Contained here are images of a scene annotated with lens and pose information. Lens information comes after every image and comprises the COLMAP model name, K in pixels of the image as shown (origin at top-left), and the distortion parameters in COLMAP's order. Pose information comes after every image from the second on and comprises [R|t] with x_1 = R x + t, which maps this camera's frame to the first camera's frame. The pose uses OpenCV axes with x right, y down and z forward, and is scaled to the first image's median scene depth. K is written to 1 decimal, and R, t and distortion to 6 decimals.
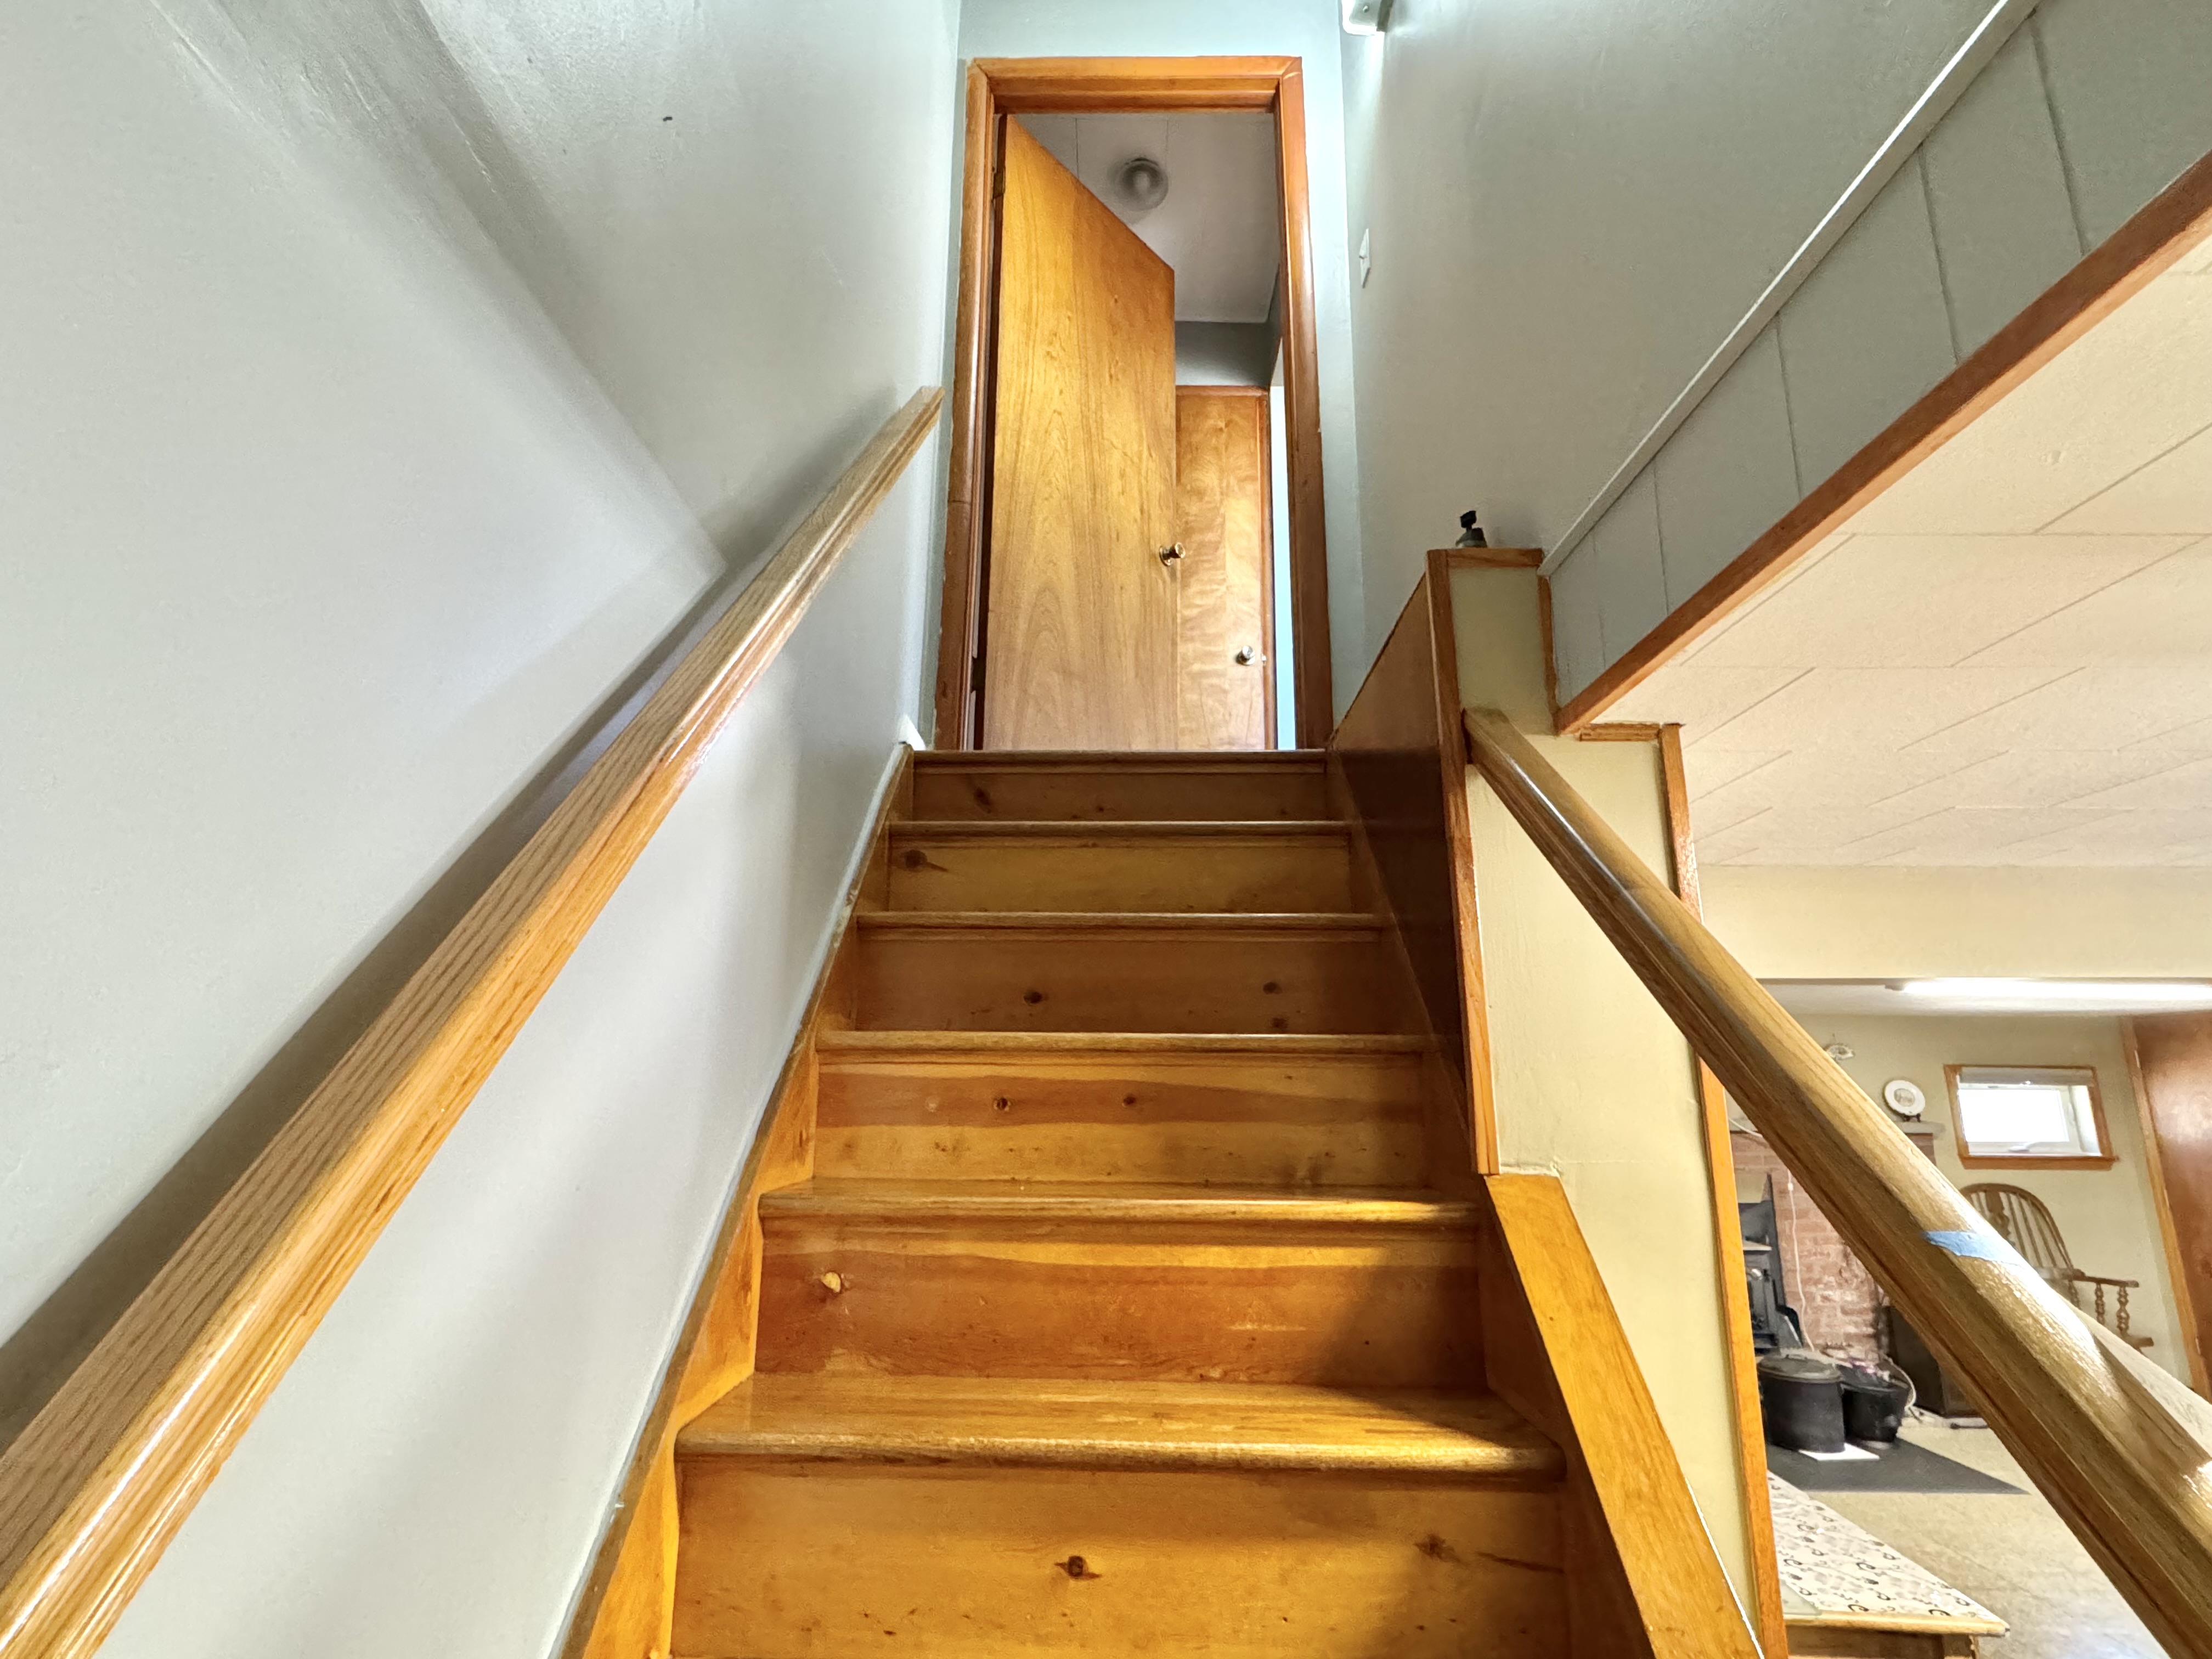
lens RADIAL K [[1082.3, 0, 1103.9], [0, 1082.3, 832.5], [0, 0, 1]] dist [0.000062, -0.000286]
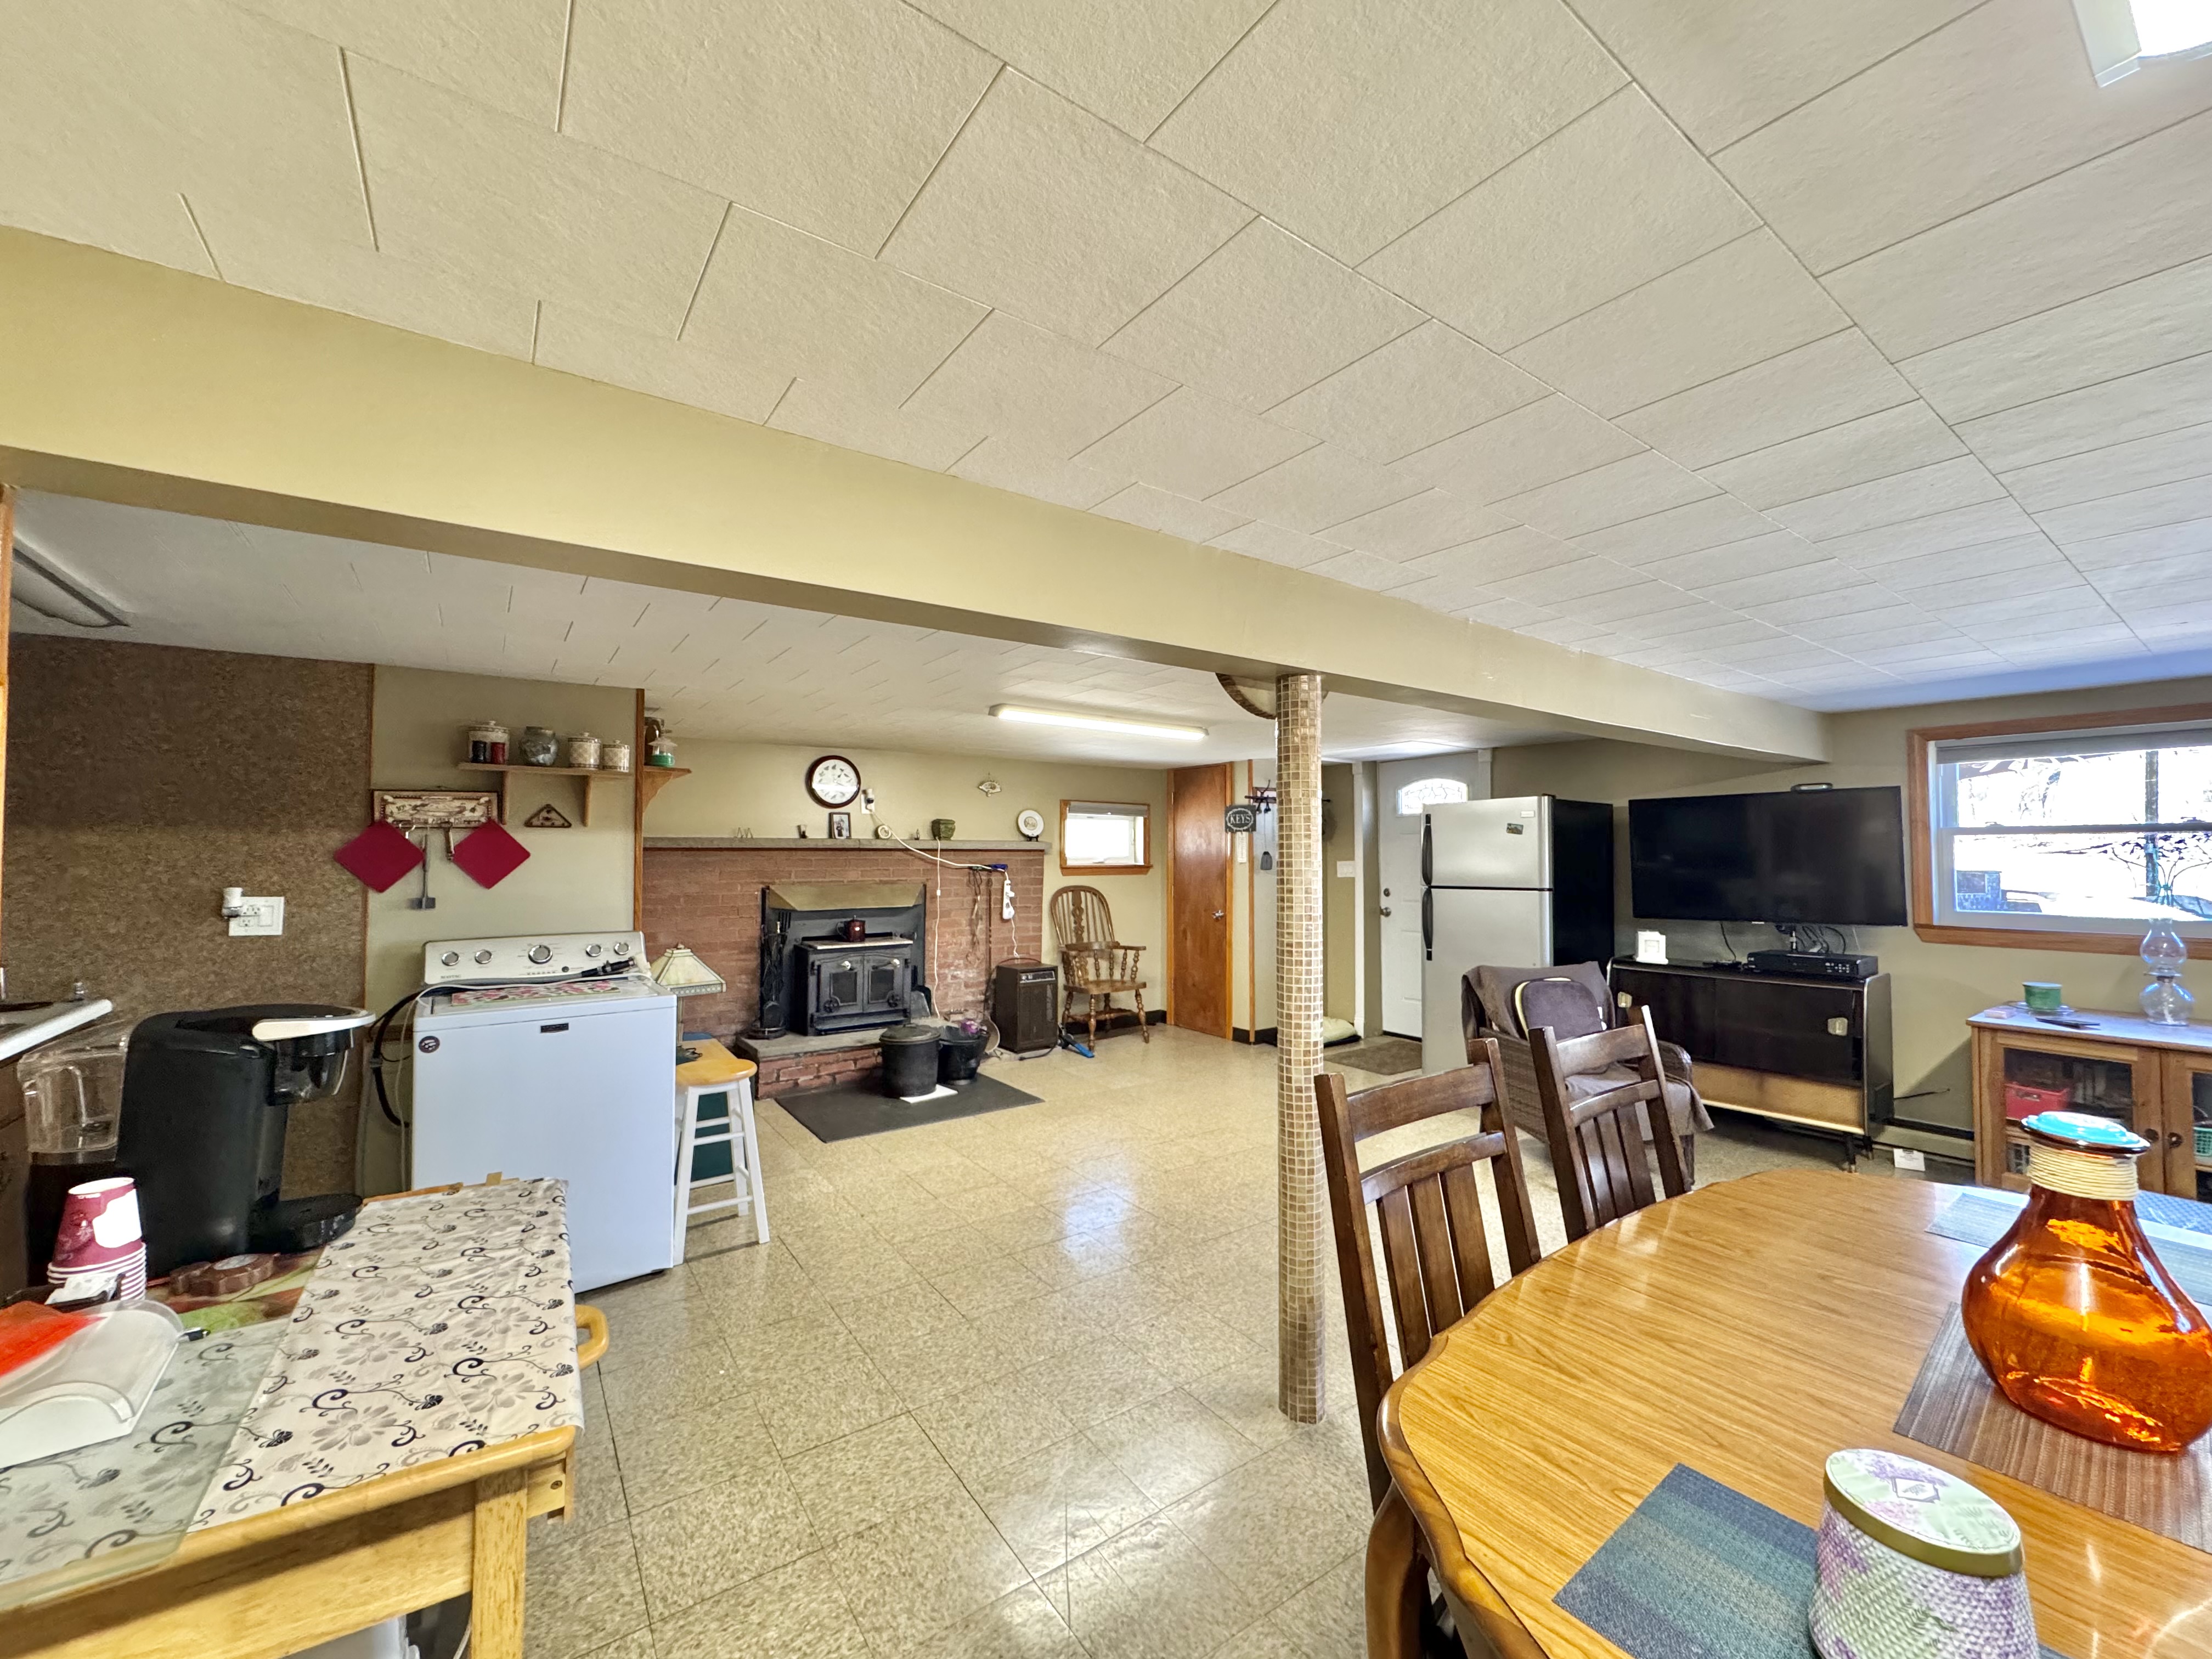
lens RADIAL K [[880.5, 0, 1112.0], [0, 880.5, 831.5], [0, 0, 1]] dist [-0.003130, -0.000288]
pose [[0.804075, 0.005967, 0.594497, 0.206515], [-0.134005, 0.976037, 0.171449, 0.065511], [-0.579228, -0.217524, 0.785607, 0.126809]]
